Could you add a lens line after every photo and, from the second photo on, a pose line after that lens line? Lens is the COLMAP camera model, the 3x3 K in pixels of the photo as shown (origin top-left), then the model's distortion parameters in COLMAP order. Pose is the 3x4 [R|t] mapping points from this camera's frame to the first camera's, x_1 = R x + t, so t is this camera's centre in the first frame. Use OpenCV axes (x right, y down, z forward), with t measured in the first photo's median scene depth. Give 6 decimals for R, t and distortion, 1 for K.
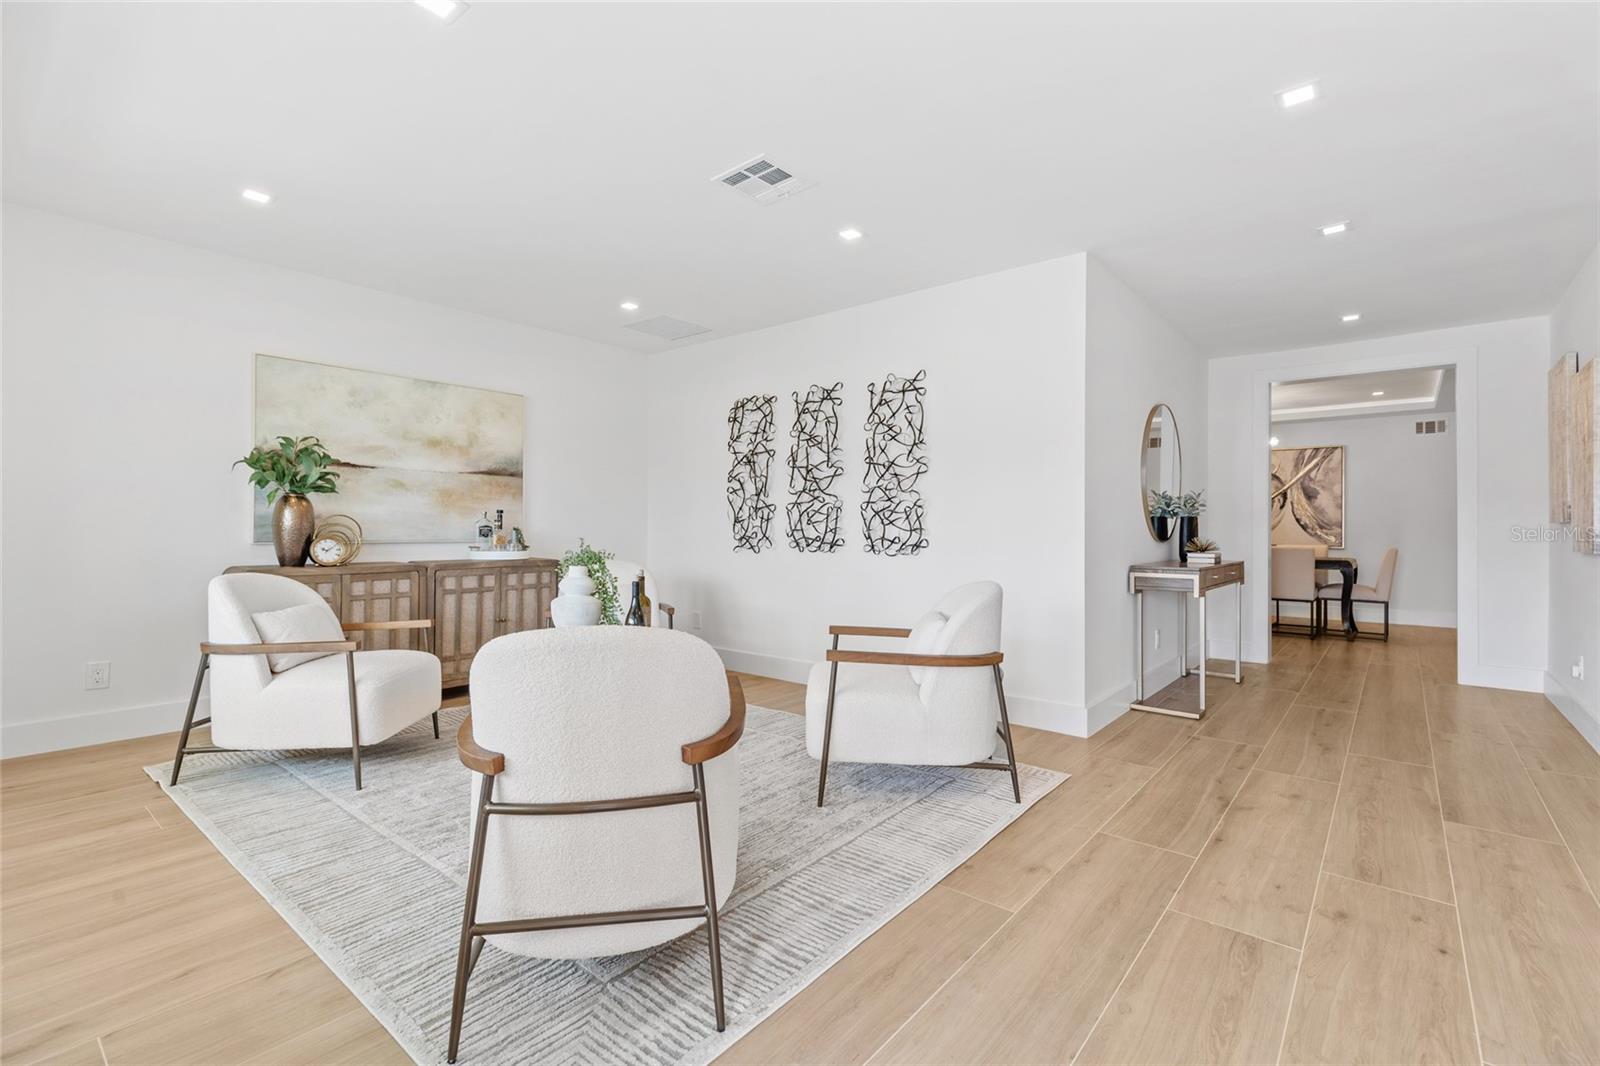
lens RADIAL K [[731.9, 0, 804.7], [0, 731.9, 527.3], [0, 0, 1]] dist [-0.002410, -0.000144]
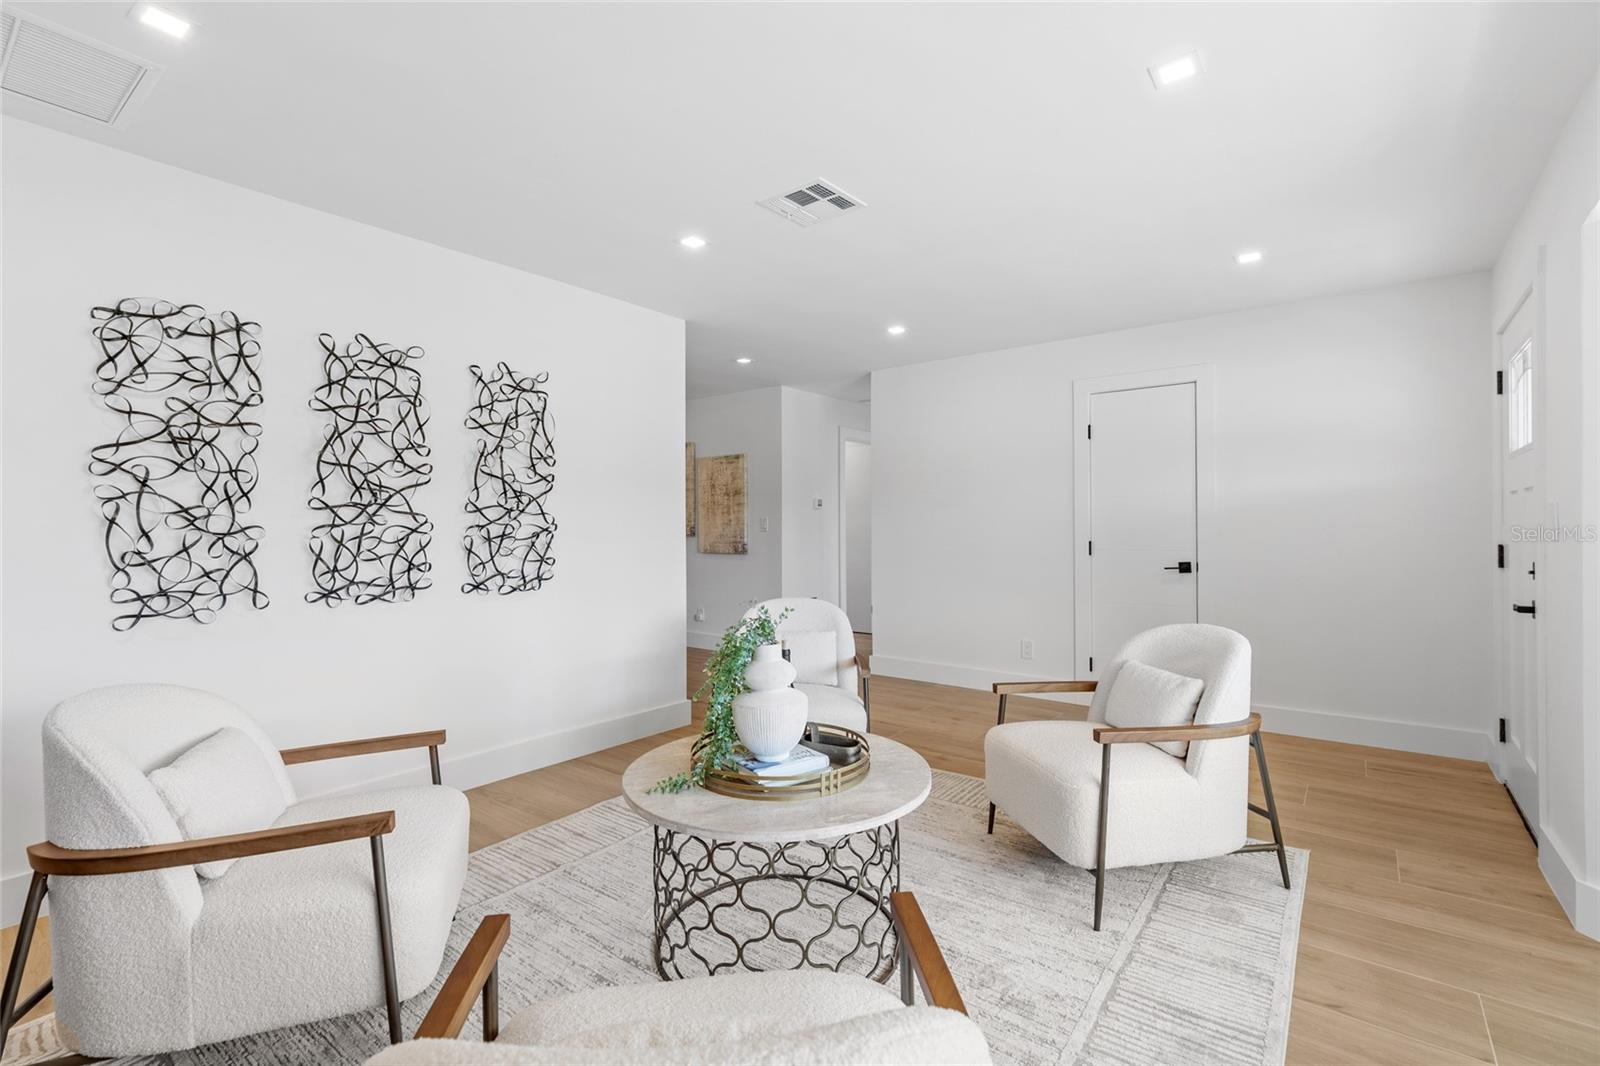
lens RADIAL K [[731.9, 0, 804.7], [0, 731.9, 527.3], [0, 0, 1]] dist [-0.002410, -0.000144]
pose [[-0.038426, -0.012483, 0.999183, -0.668130], [0.002379, 0.999918, 0.012584, -0.040845], [-0.999259, 0.002860, -0.038393, 0.689622]]
